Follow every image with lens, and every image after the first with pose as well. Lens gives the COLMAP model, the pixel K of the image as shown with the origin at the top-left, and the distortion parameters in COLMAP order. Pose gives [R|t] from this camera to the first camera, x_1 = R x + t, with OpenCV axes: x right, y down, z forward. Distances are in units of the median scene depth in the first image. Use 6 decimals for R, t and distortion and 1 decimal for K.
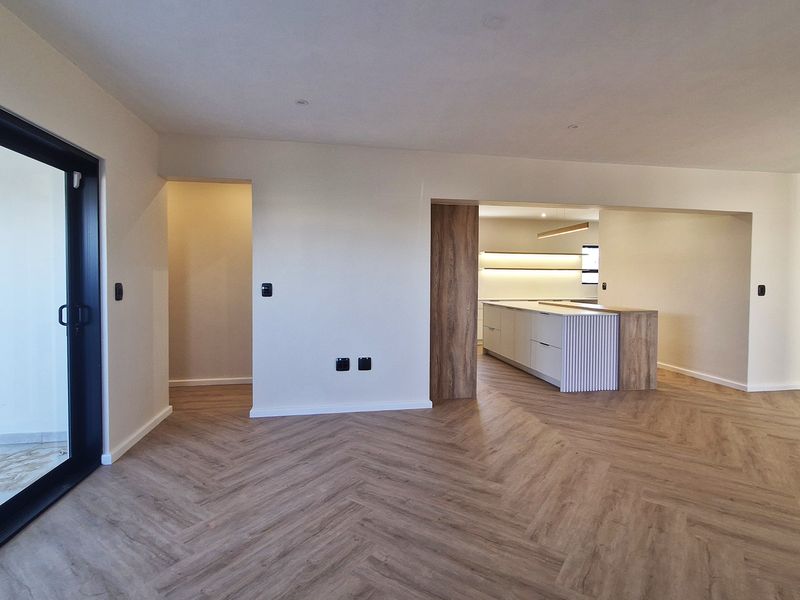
lens RADIAL K [[421.0, 0, 406.1], [0, 421.0, 289.0], [0, 0, 1]] dist [0.000484, -0.002276]
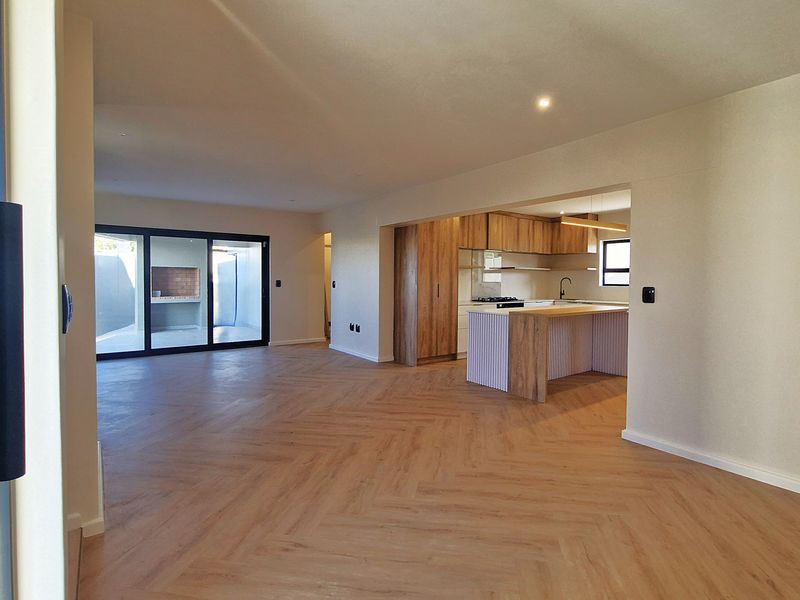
lens RADIAL K [[421.0, 0, 416.3], [0, 421.0, 286.5], [0, 0, 1]] dist [0.000484, -0.002276]
pose [[0.453509, 0.013956, -0.891142, 1.372686], [-0.027167, 0.999629, 0.001829, -0.002422], [0.890838, 0.023381, 0.453720, 0.385694]]
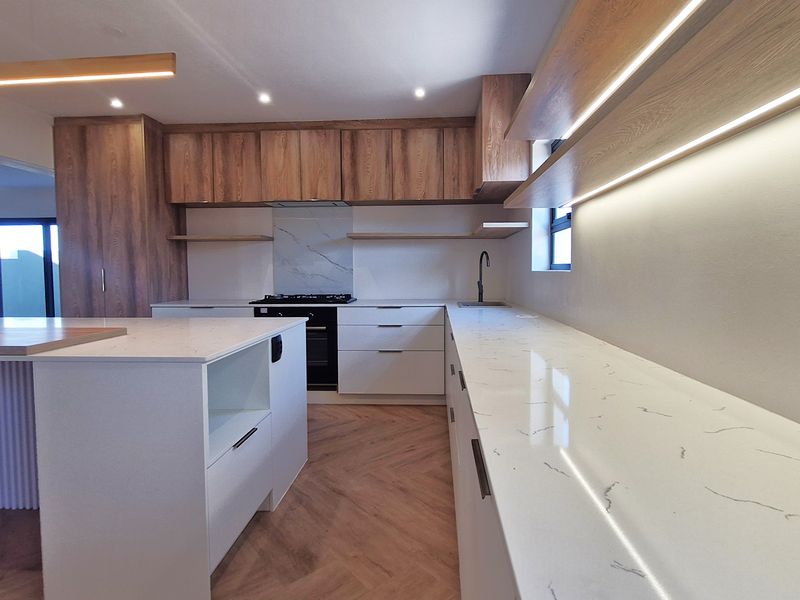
lens RADIAL K [[421.0, 0, 408.7], [0, 421.0, 288.8], [0, 0, 1]] dist [0.000484, -0.002276]
pose [[-0.227335, 0.041711, -0.972923, 0.810672], [-0.019595, 0.998684, 0.047394, -0.021654], [0.973620, 0.029839, -0.226218, 1.851076]]
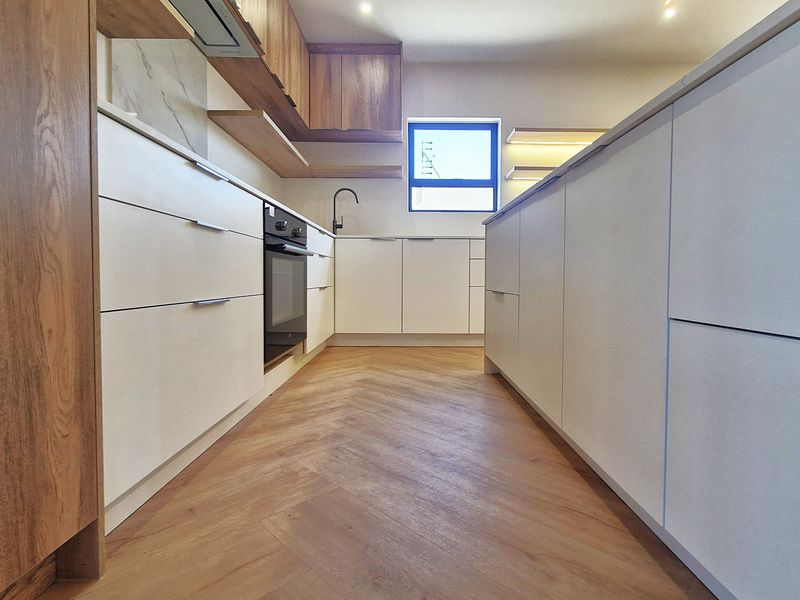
lens RADIAL K [[421.0, 0, 408.4], [0, 421.0, 293.7], [0, 0, 1]] dist [0.000484, -0.002276]
pose [[0.983984, 0.007801, -0.178087, 0.293448], [-0.005506, 0.999895, 0.013380, 0.132484], [0.178172, -0.012185, 0.983924, 1.032502]]
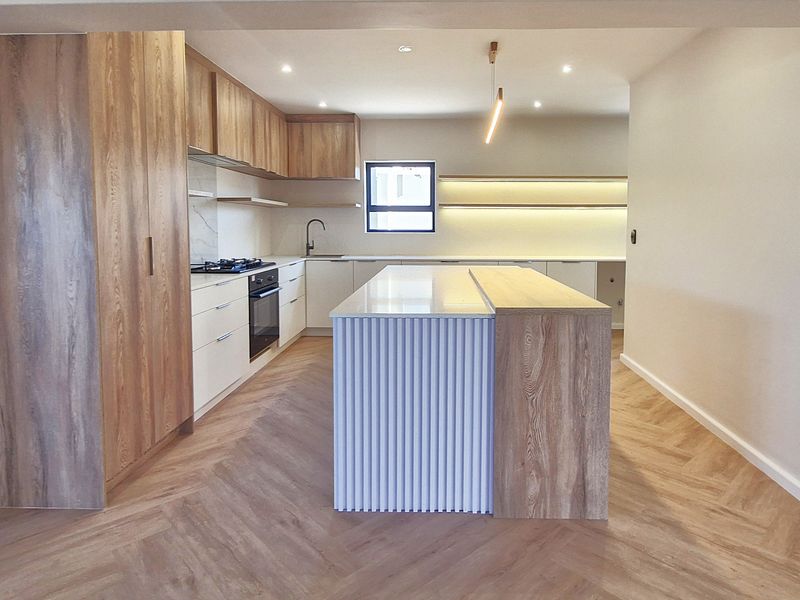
lens RADIAL K [[498.1, 0, 428.2], [0, 498.1, 256.5], [0, 0, 1]] dist [-0.001658, 0.001030]
pose [[0.979061, 0.009980, -0.203322, 0.577263], [-0.002388, 0.999292, 0.037550, -0.009167], [0.203552, -0.036279, 0.978392, 0.601746]]
